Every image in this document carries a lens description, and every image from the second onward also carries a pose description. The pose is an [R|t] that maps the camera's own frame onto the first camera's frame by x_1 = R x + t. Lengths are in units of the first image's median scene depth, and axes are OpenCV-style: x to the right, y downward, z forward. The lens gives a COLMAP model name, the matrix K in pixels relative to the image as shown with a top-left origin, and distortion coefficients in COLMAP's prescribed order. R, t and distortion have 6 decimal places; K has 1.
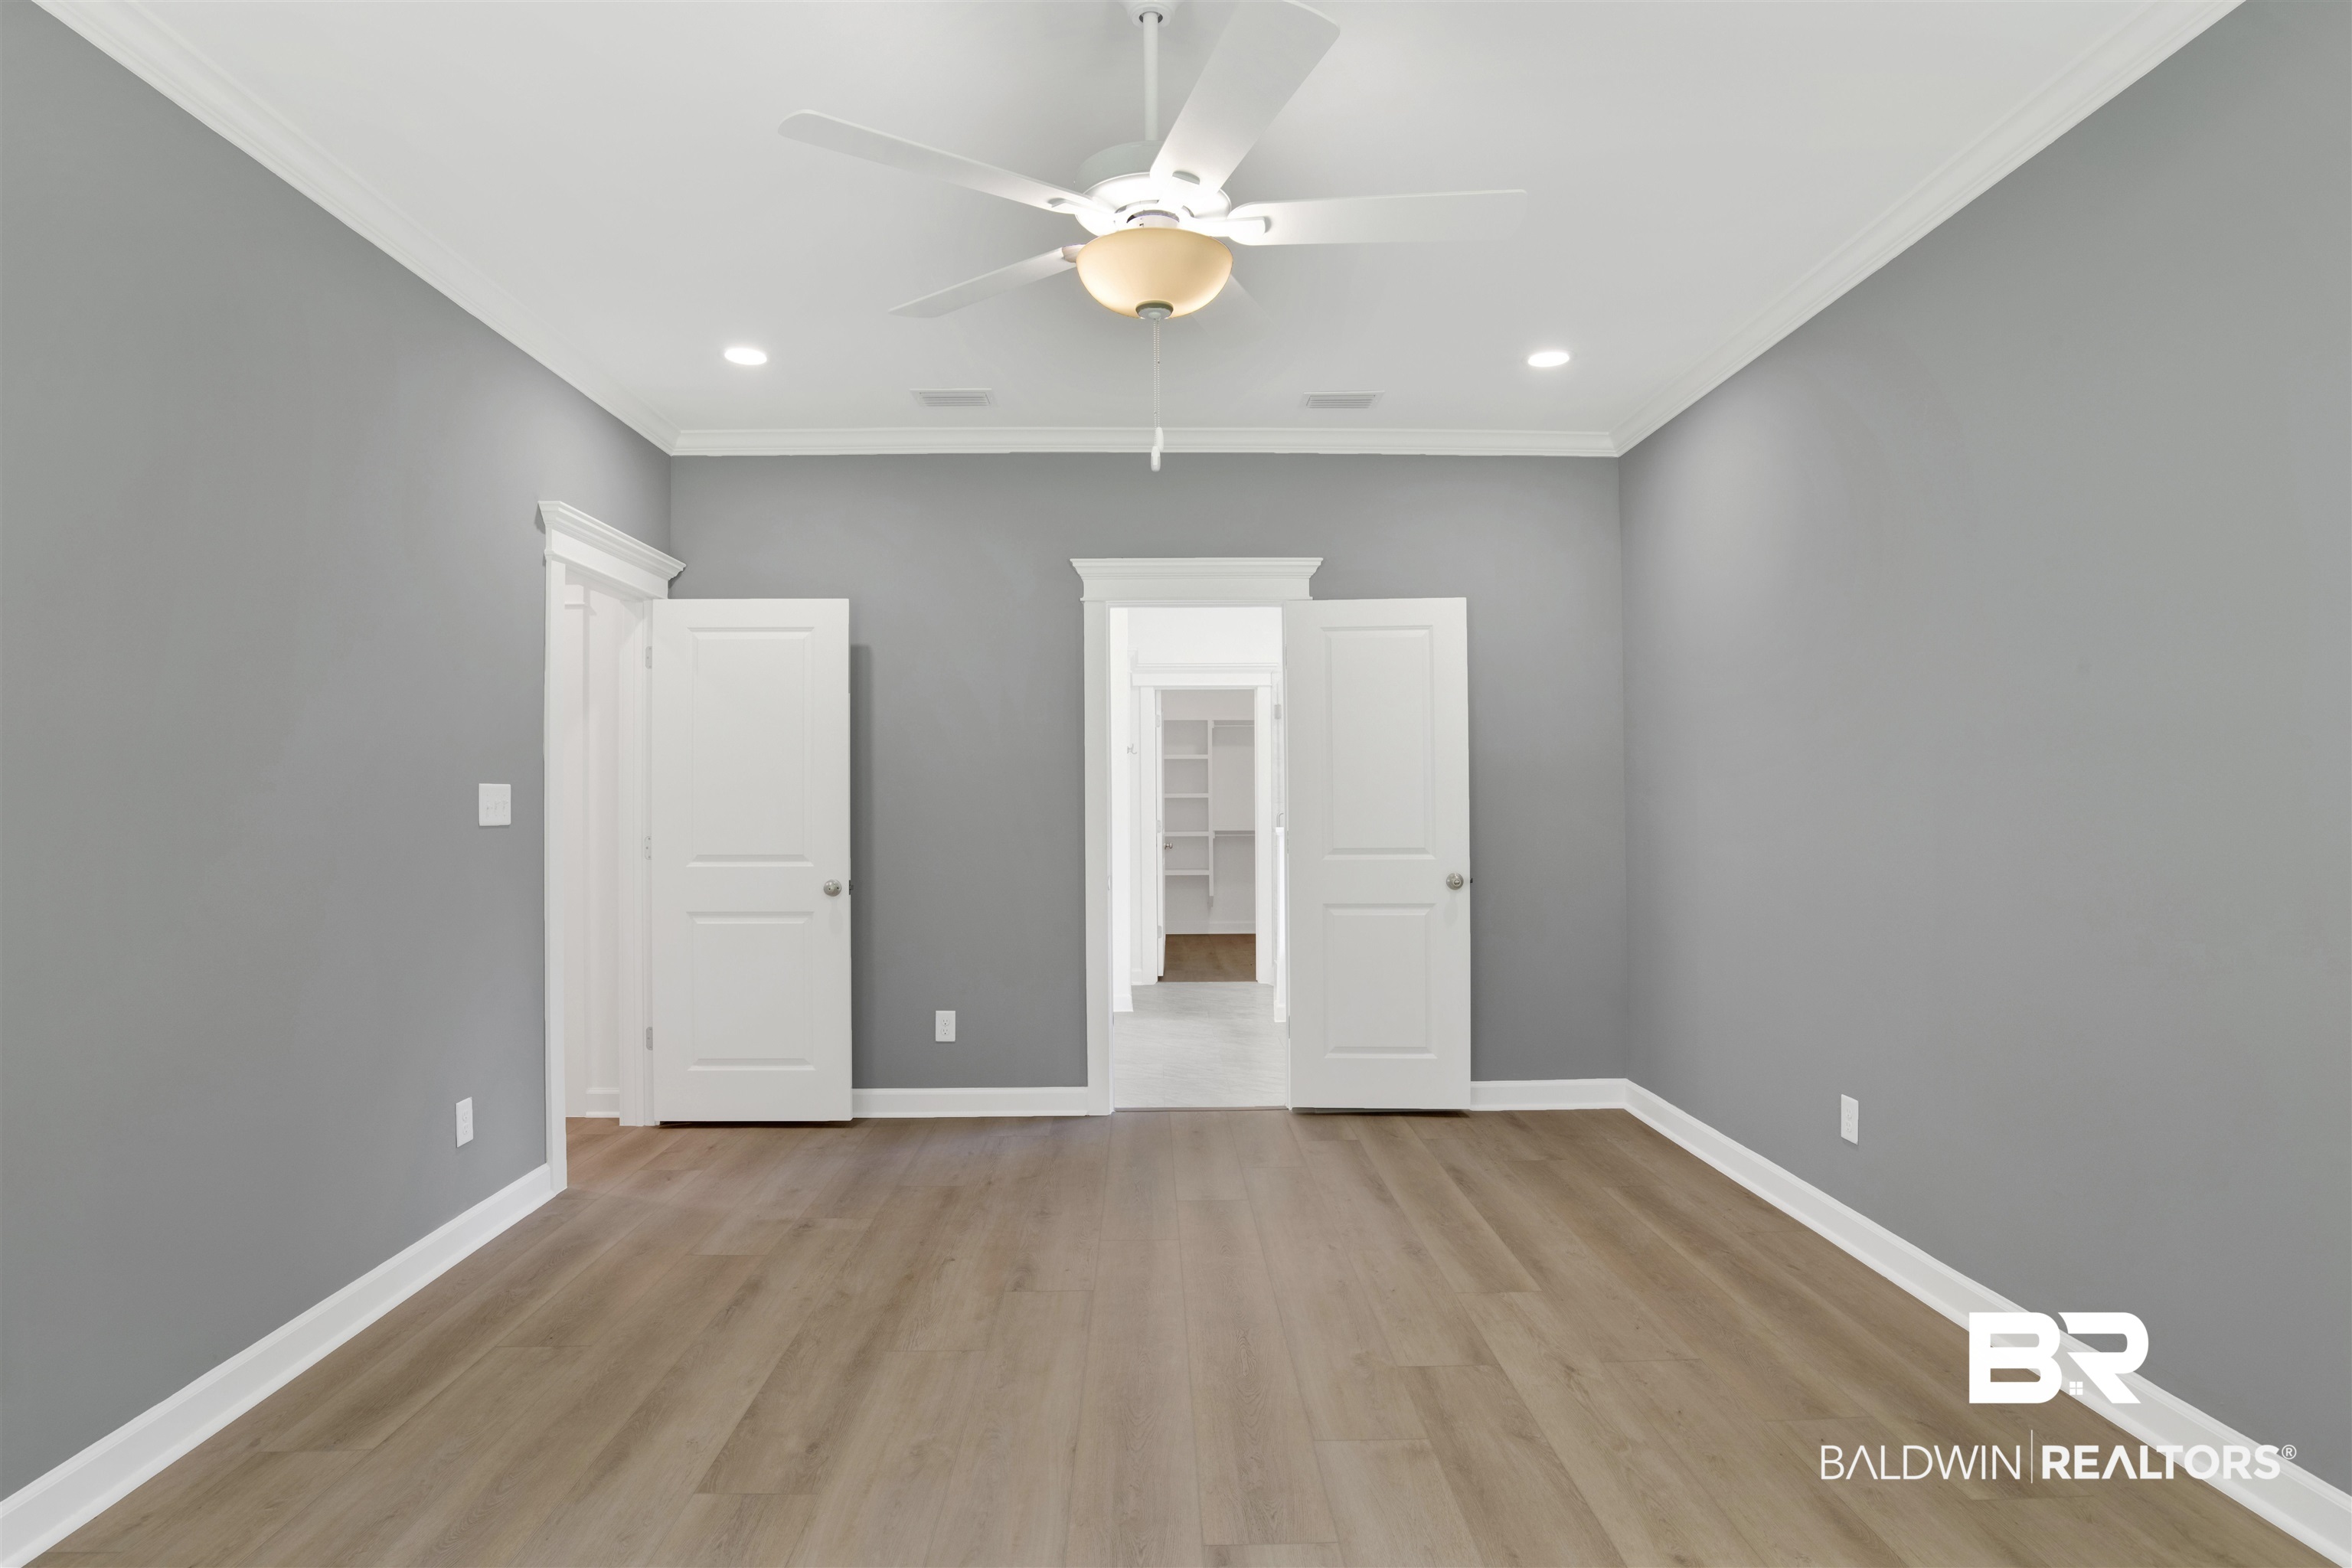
lens RADIAL K [[1255.9, 0, 1174.1], [0, 1255.9, 790.2], [0, 0, 1]] dist [0.001464, 0.000234]
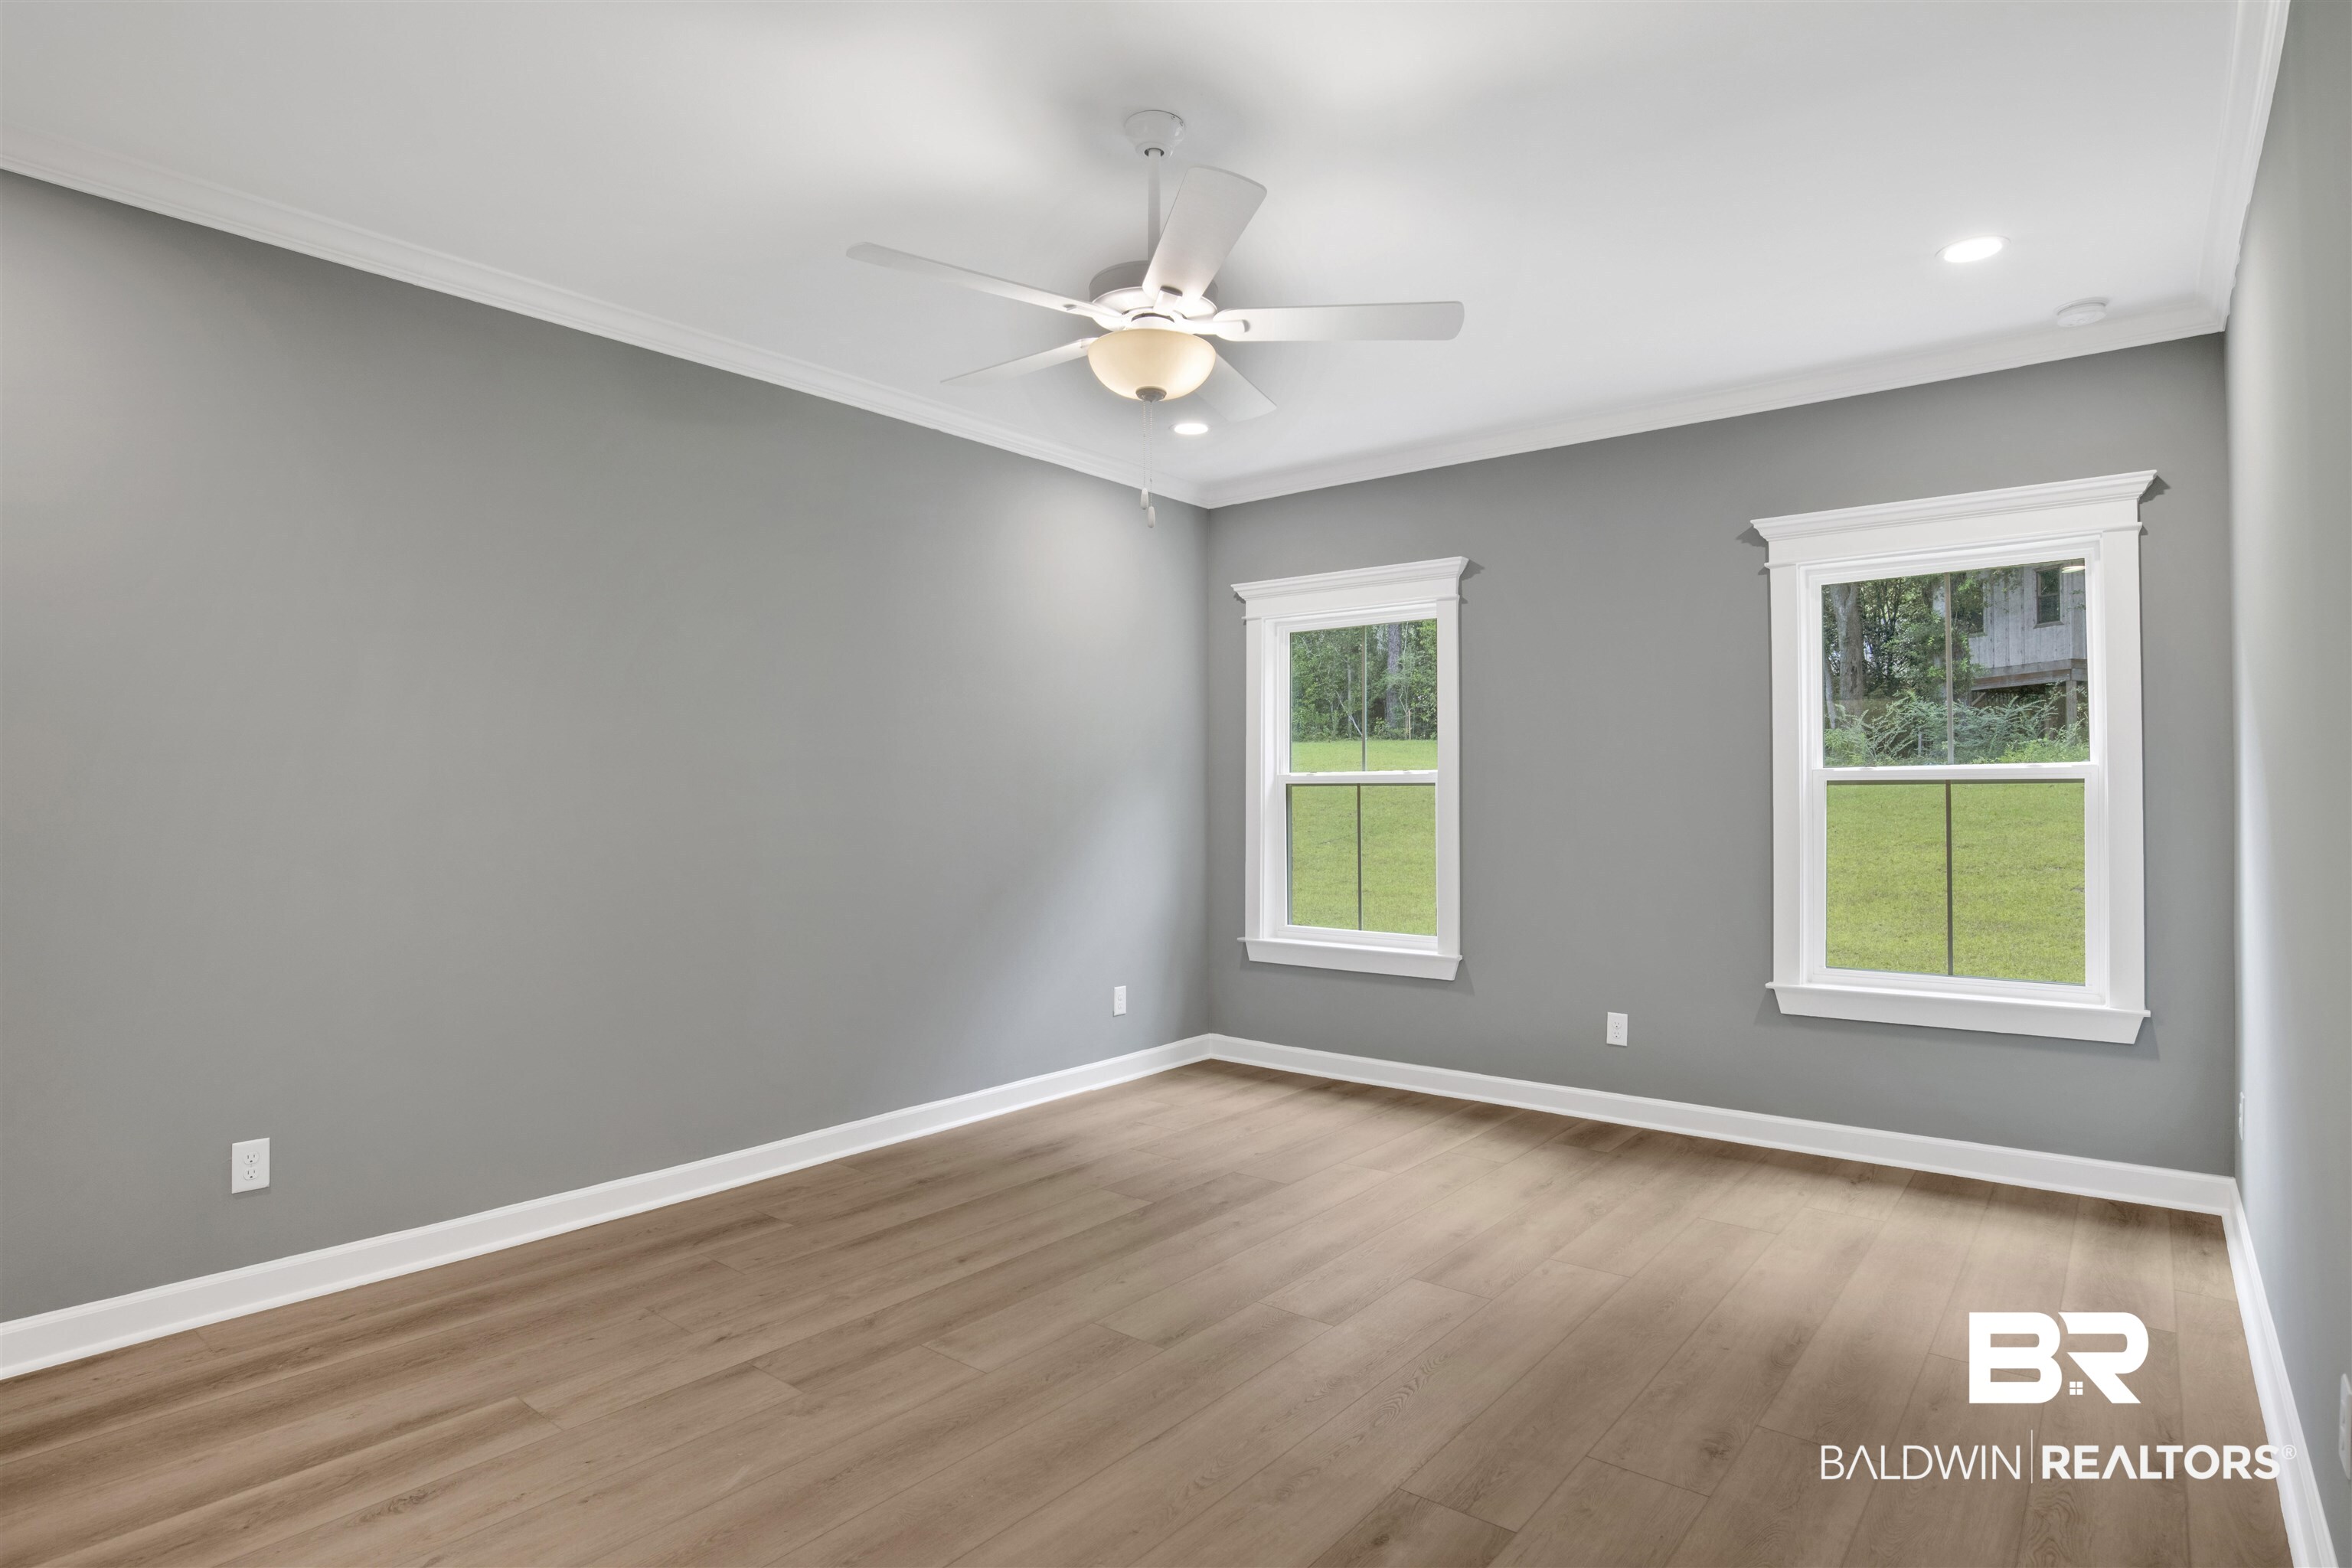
lens RADIAL K [[1255.9, 0, 1178.5], [0, 1255.9, 792.4], [0, 0, 1]] dist [0.001464, 0.000234]
pose [[-0.769035, 0.016096, 0.639004, -0.658771], [0.000493, 0.999698, -0.024589, 0.027334], [-0.639206, -0.018595, -0.768810, 1.566284]]
